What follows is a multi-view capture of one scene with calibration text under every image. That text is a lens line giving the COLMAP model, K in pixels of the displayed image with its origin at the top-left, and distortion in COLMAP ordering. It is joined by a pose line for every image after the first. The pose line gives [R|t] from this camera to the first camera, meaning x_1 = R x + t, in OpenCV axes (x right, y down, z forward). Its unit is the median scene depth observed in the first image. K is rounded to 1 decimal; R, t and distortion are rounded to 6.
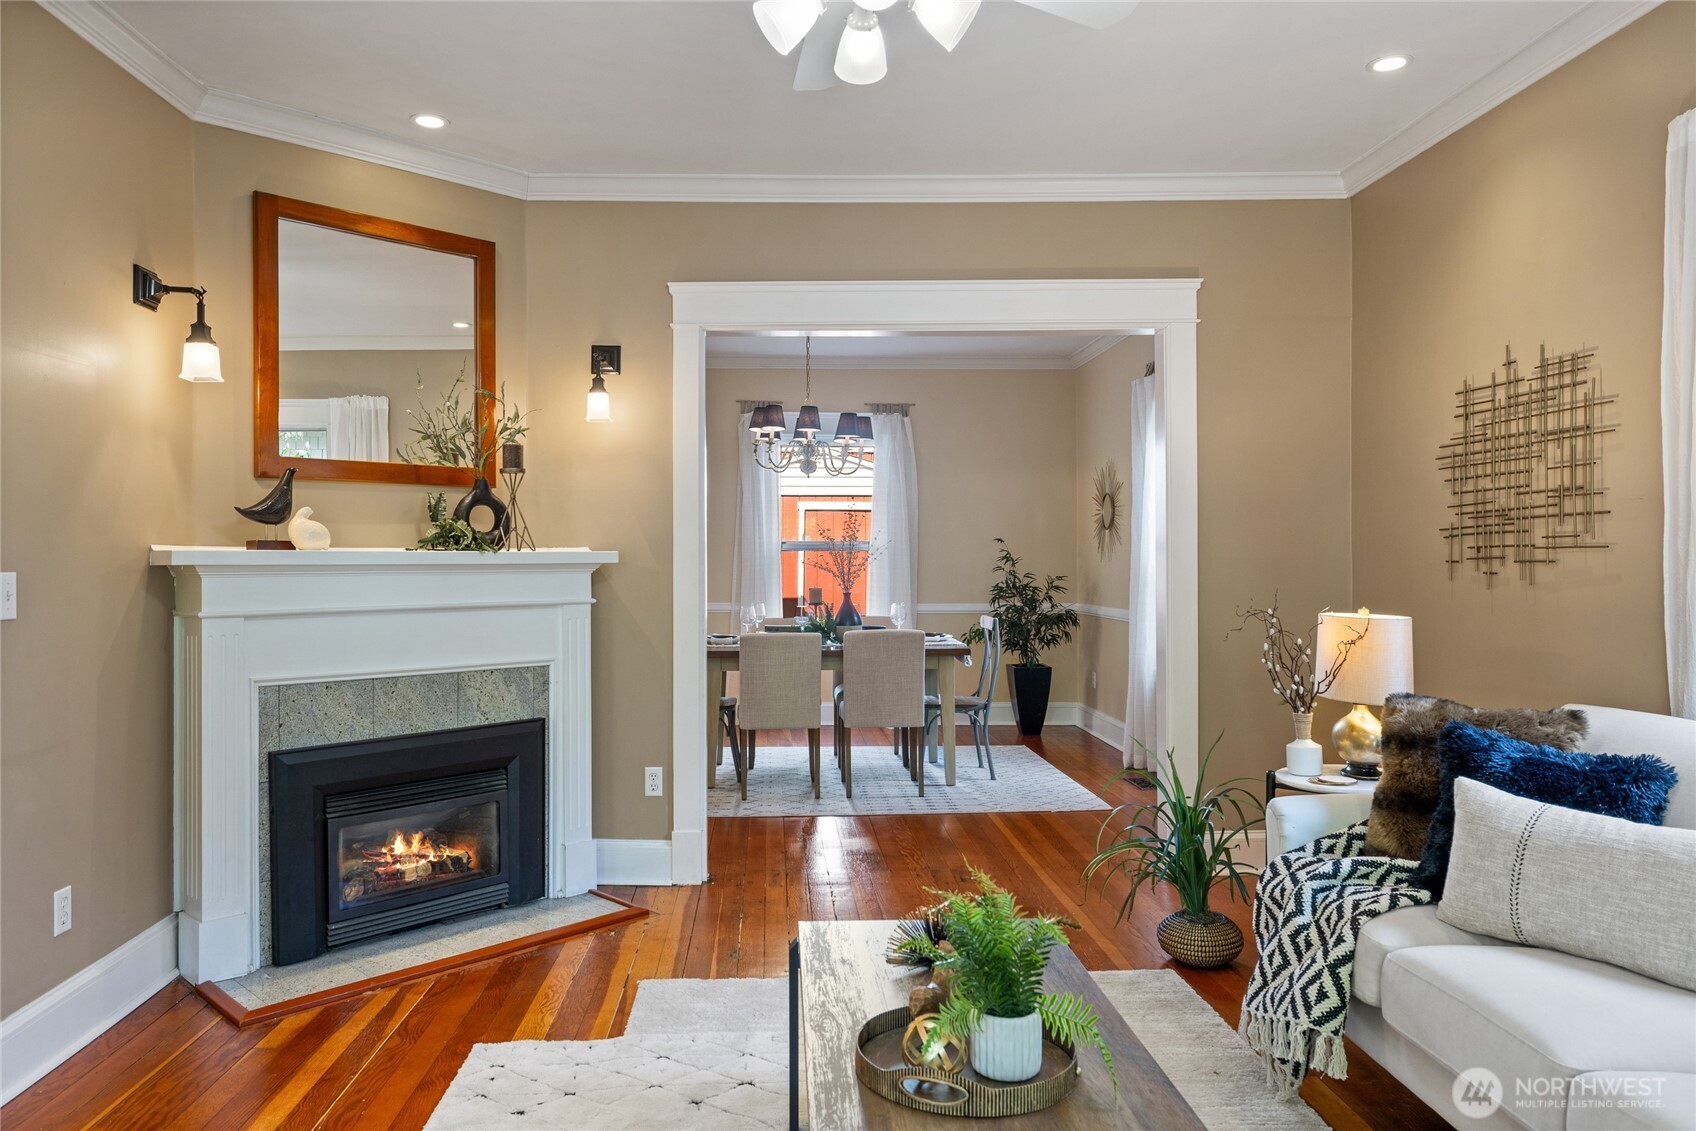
lens RADIAL K [[1124.3, 0, 847.0], [0, 1124.3, 555.5], [0, 0, 1]] dist [-0.008219, 0.008524]
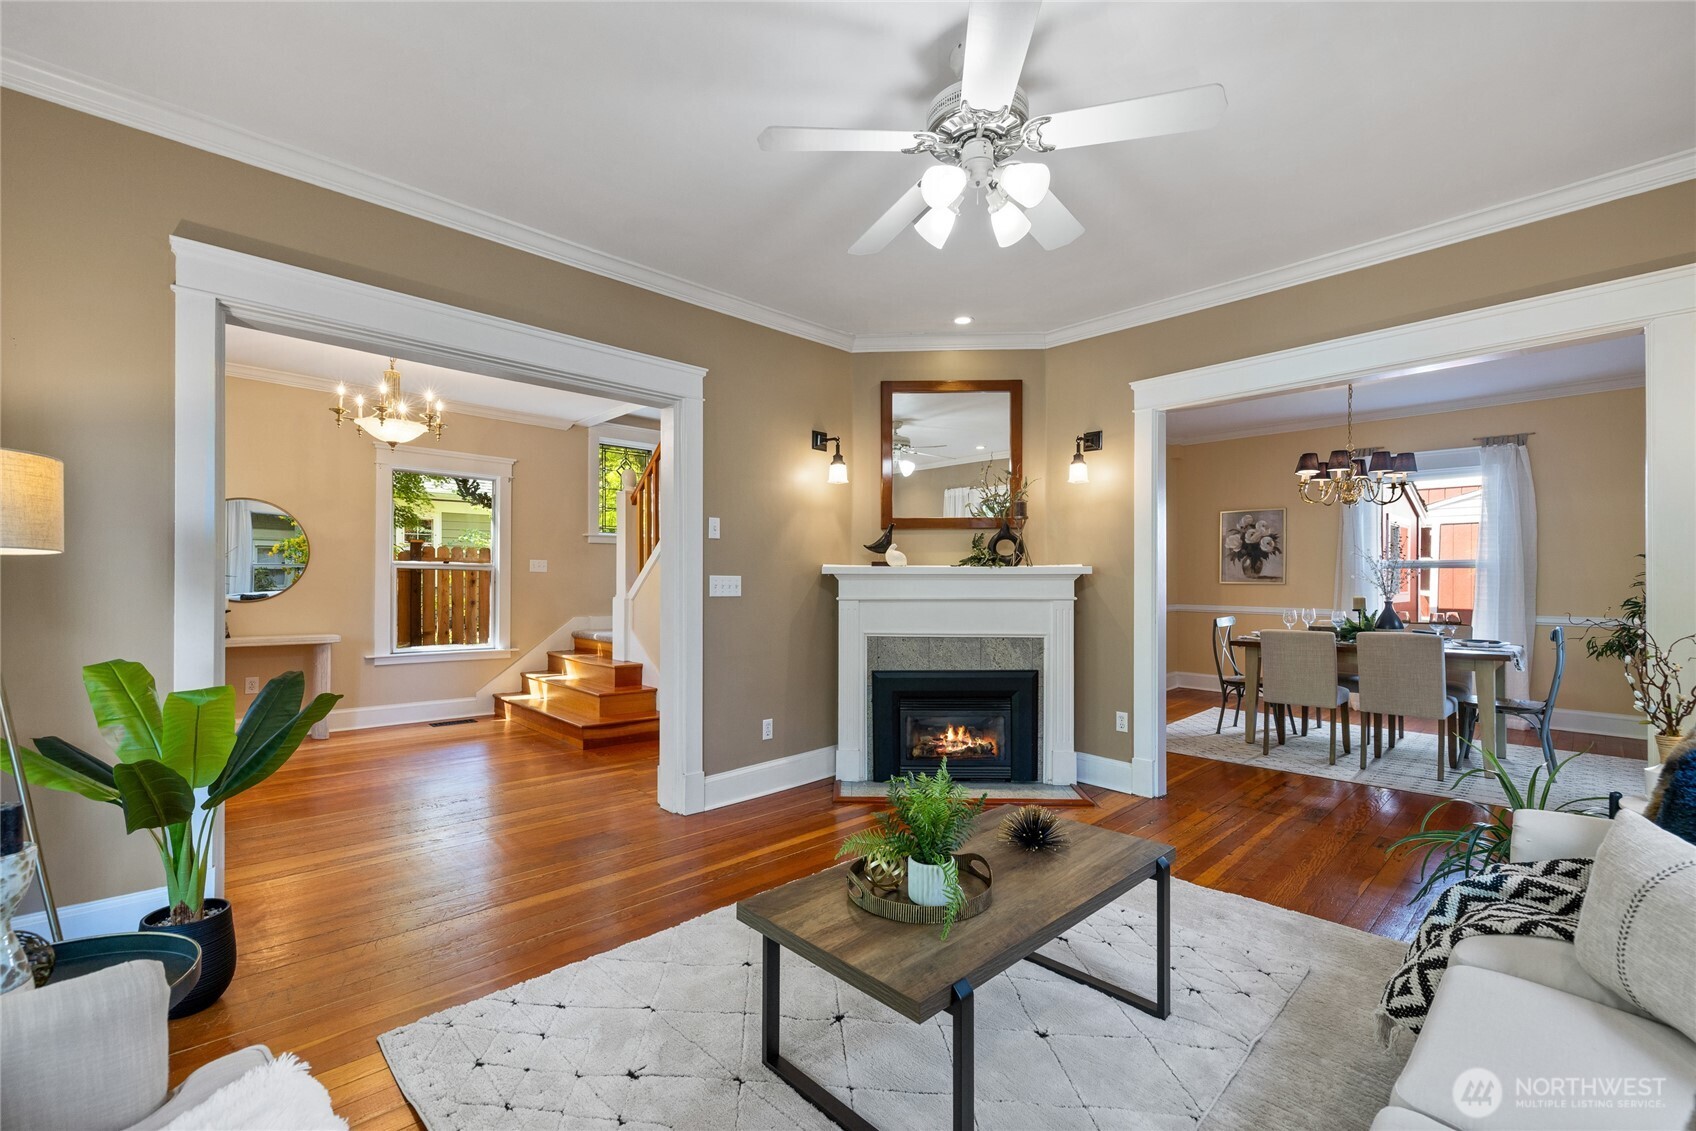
lens RADIAL K [[716.6, 0, 849.5], [0, 716.6, 576.3], [0, 0, 1]] dist [-0.002386, 0.000180]
pose [[0.683153, -0.000096, -0.730275, 0.316279], [0.001050, 0.999999, 0.000851, 0.009751], [0.730275, -0.001349, 0.683152, 0.109349]]
